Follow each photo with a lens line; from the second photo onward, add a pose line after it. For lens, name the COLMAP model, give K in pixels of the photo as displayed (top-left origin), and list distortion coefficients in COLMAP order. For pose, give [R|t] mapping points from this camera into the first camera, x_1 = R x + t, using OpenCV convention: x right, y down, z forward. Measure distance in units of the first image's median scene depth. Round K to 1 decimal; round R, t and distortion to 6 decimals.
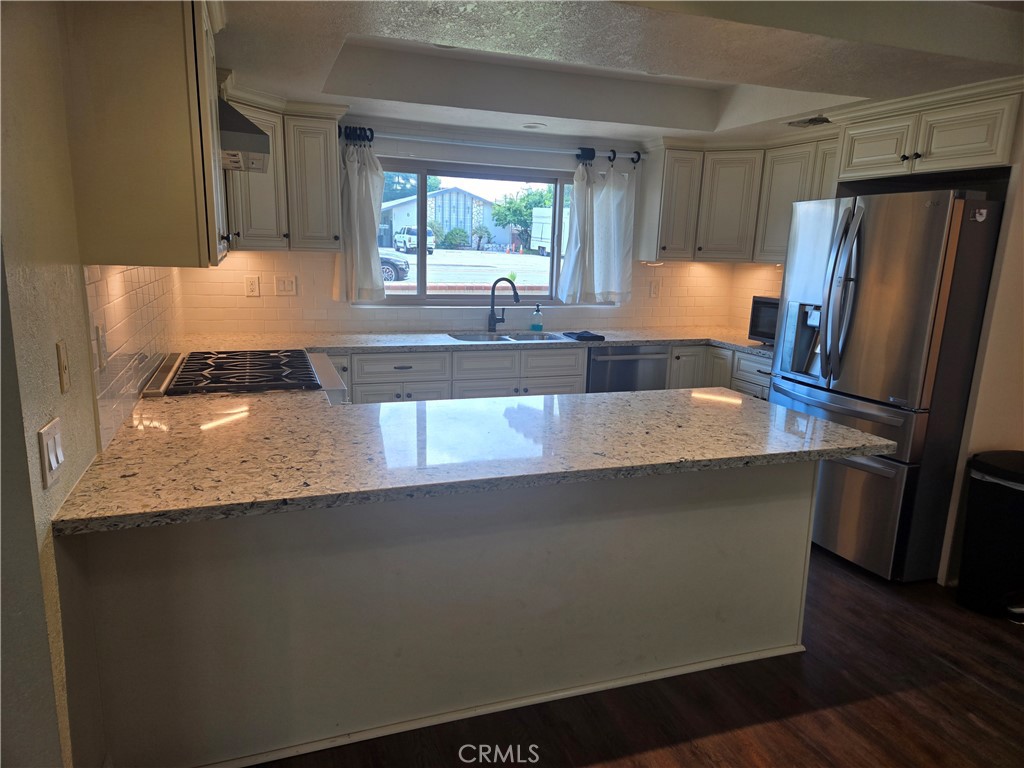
lens RADIAL K [[677.7, 0, 508.9], [0, 677.7, 384.0], [0, 0, 1]] dist [0.110989, -0.106713]
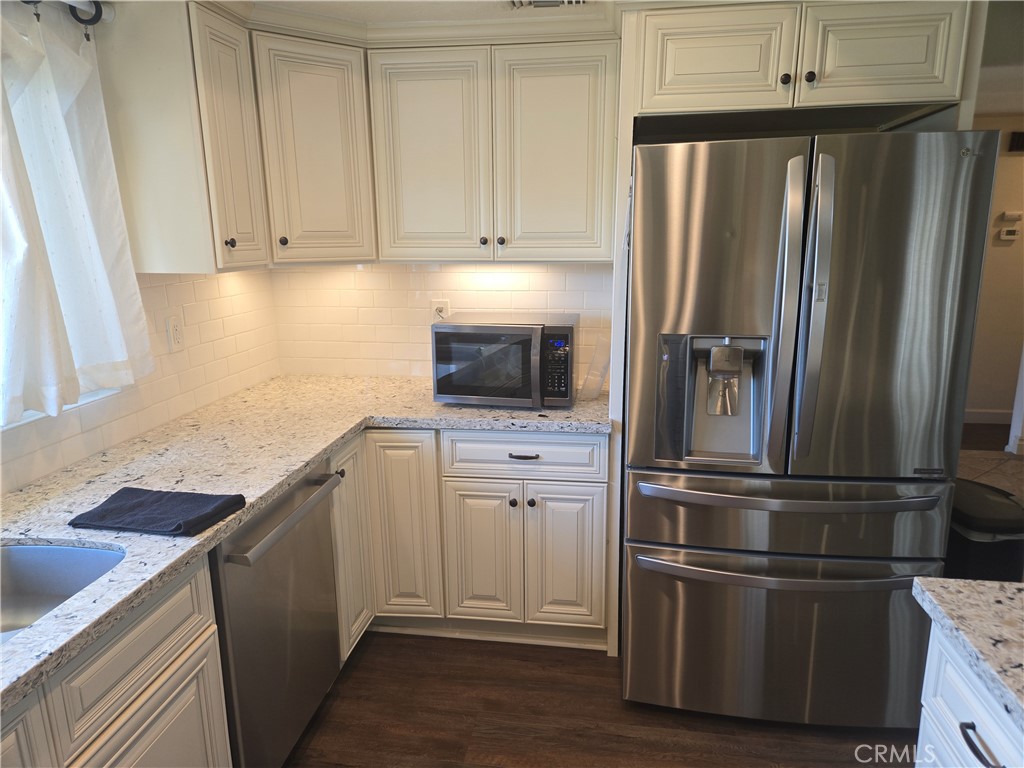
lens RADIAL K [[689.5, 0, 518.8], [0, 689.5, 385.6], [0, 0, 1]] dist [0.081504, -0.050463]
pose [[0.468803, -0.232553, 0.852140, -0.091101], [0.203249, 0.967234, 0.152146, -0.146175], [-0.859601, 0.101870, 0.500709, 0.650499]]
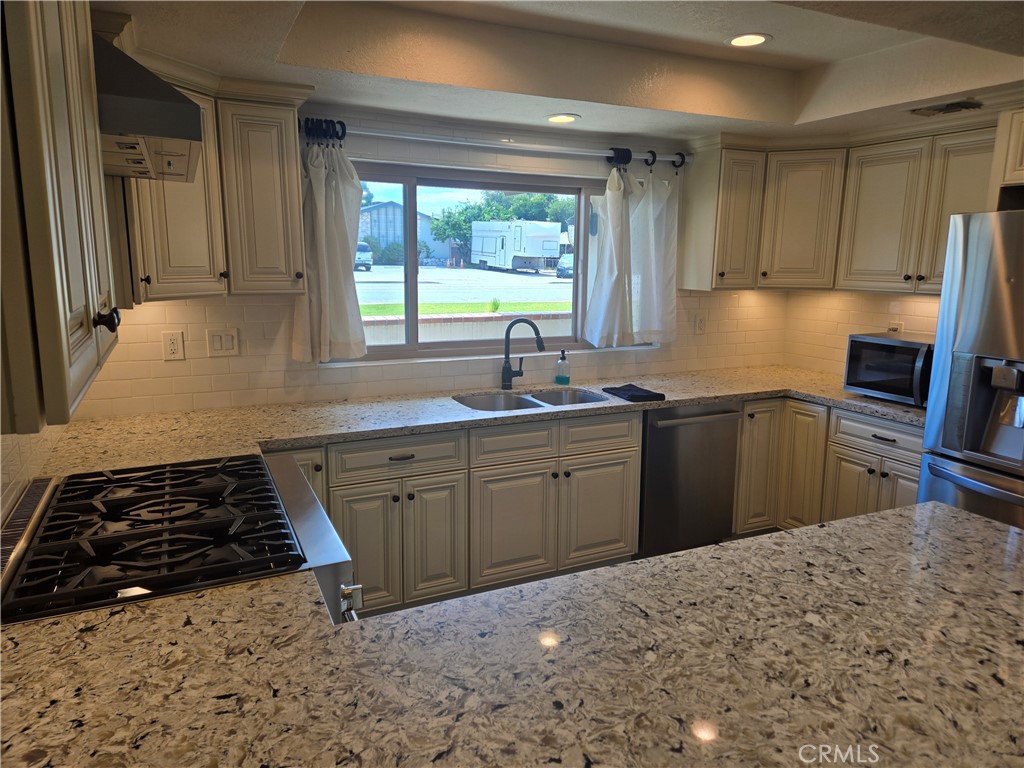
lens RADIAL K [[680.2, 0, 509.9], [0, 680.2, 373.2], [0, 0, 1]] dist [0.095743, -0.084928]
pose [[0.995199, -0.036062, 0.090991, -0.092387], [0.039082, 0.998735, -0.031632, -0.072825], [-0.089735, 0.035036, 0.995349, 0.254325]]
